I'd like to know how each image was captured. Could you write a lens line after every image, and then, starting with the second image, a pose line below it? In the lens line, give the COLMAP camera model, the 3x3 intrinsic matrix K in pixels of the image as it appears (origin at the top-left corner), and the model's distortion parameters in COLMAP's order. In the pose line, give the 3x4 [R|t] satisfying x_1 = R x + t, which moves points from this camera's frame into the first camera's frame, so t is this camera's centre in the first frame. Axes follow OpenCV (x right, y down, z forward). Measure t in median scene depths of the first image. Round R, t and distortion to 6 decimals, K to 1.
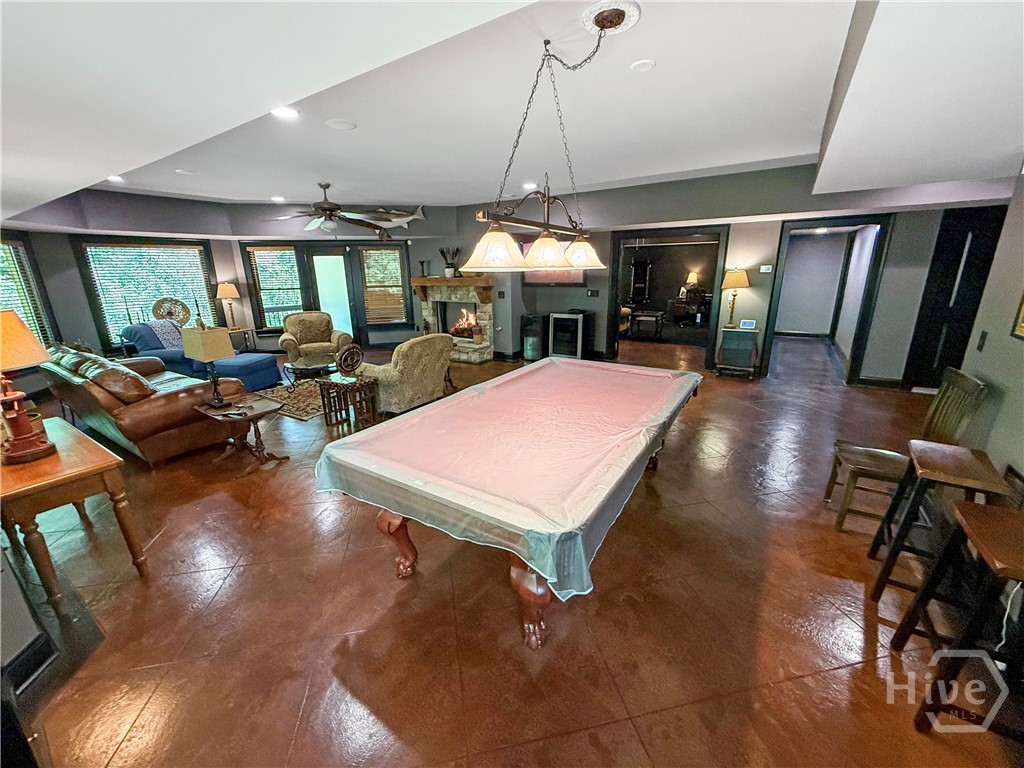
lens RADIAL K [[408.1, 0, 512.0], [0, 408.1, 384.0], [0, 0, 1]] dist [-0.001027, -0.000478]
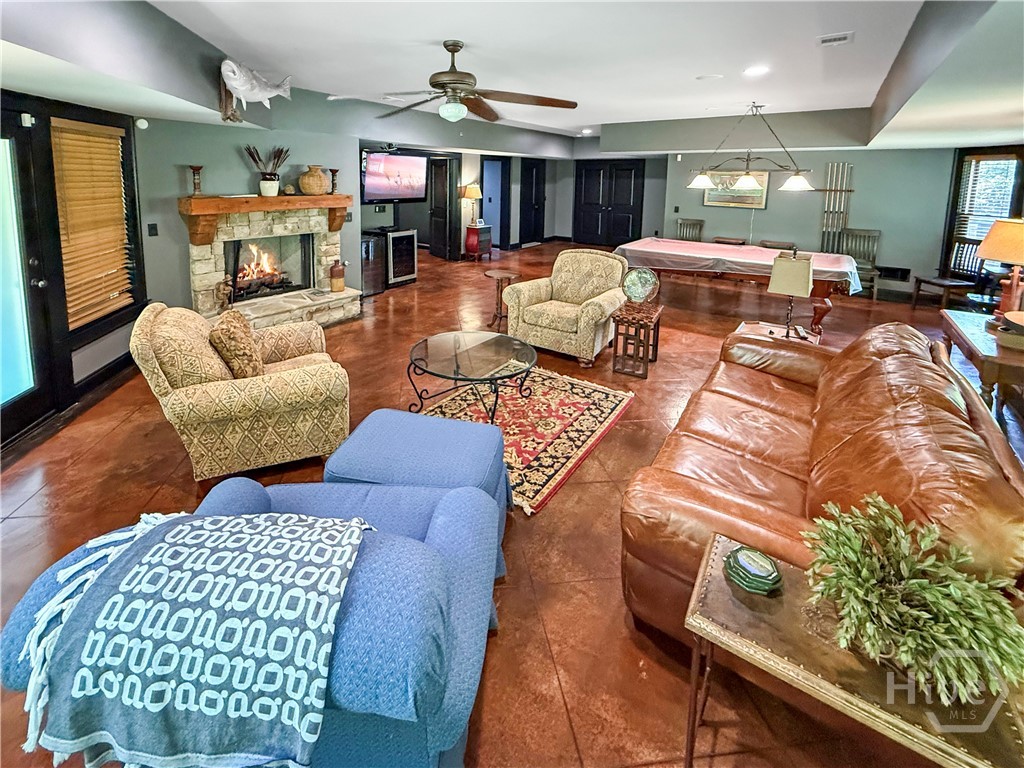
lens RADIAL K [[413.0, 0, 482.4], [0, 413.0, 385.1], [0, 0, 1]] dist [-0.000496, -0.000256]
pose [[0.059856, -0.419461, 0.905798, -0.956960], [0.273319, 0.879633, 0.389284, -0.177419], [-0.960059, 0.224271, 0.167298, 0.694881]]
